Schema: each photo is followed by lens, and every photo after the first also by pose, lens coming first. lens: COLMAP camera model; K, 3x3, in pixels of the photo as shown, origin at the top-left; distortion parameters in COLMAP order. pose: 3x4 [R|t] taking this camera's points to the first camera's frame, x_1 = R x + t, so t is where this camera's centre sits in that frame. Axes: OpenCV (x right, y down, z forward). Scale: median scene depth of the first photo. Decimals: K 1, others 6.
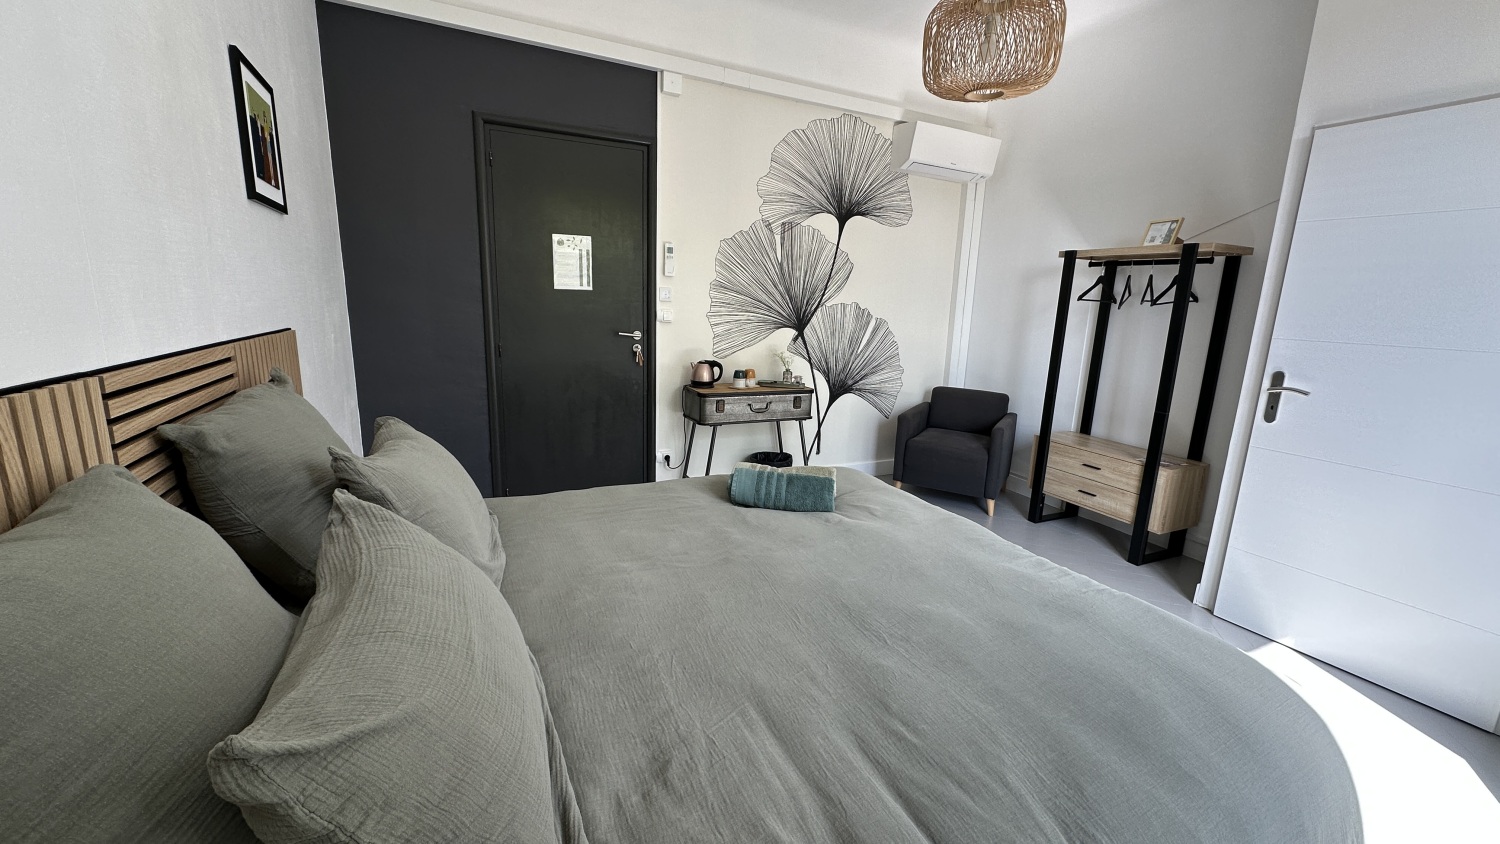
lens RADIAL K [[588.1, 0, 744.4], [0, 588.1, 428.5], [0, 0, 1]] dist [-0.012576, 0.001286]
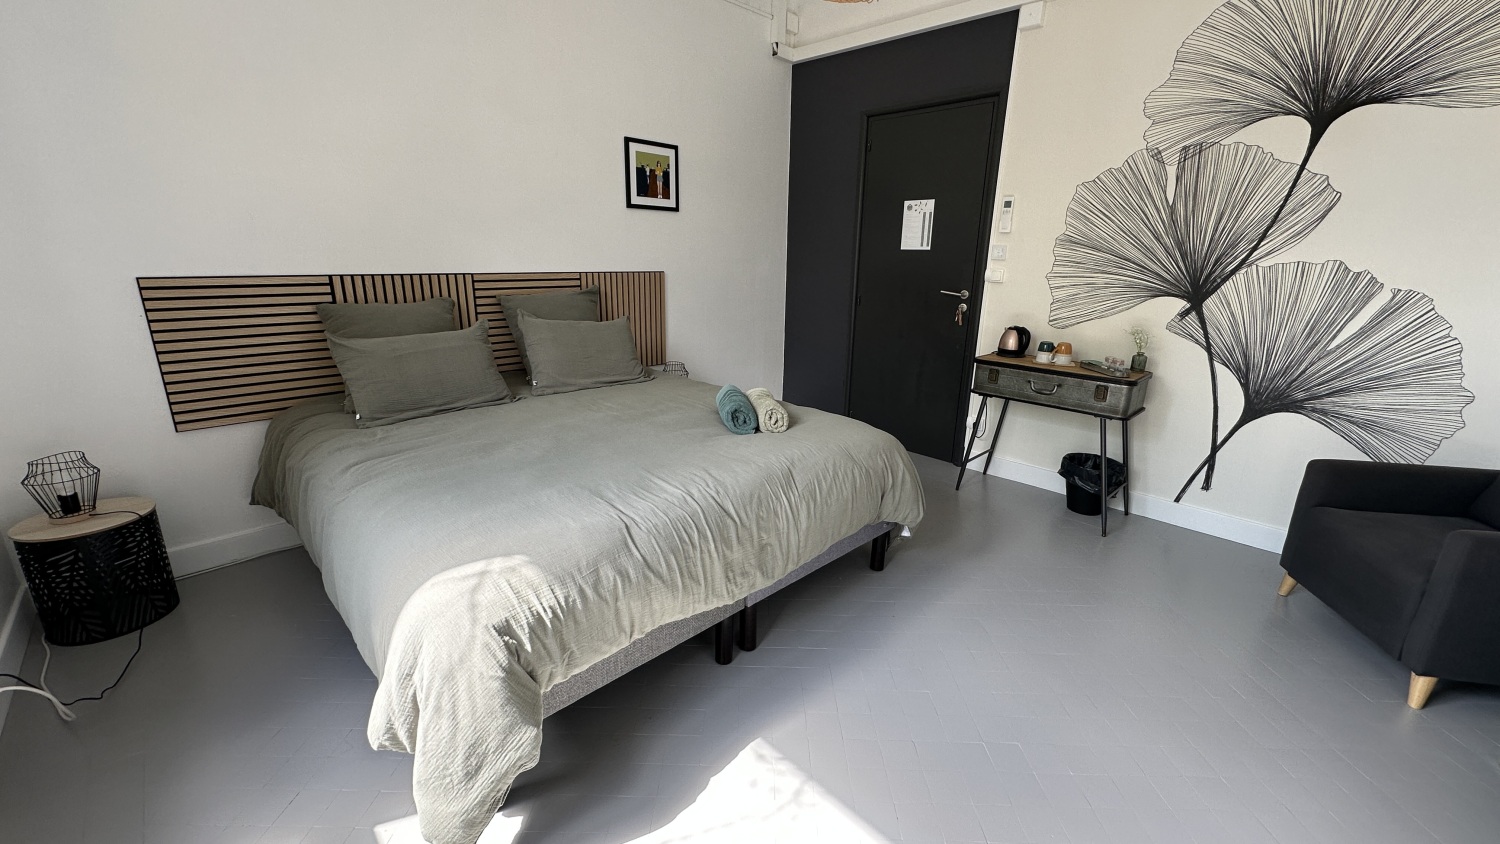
lens RADIAL K [[588.1, 0, 753.5], [0, 588.1, 426.9], [0, 0, 1]] dist [-0.012576, 0.001286]
pose [[0.332288, 0.242178, -0.911556, 0.601729], [-0.207840, 0.961517, 0.179688, -0.042694], [0.919993, 0.129750, 0.369834, 0.299349]]
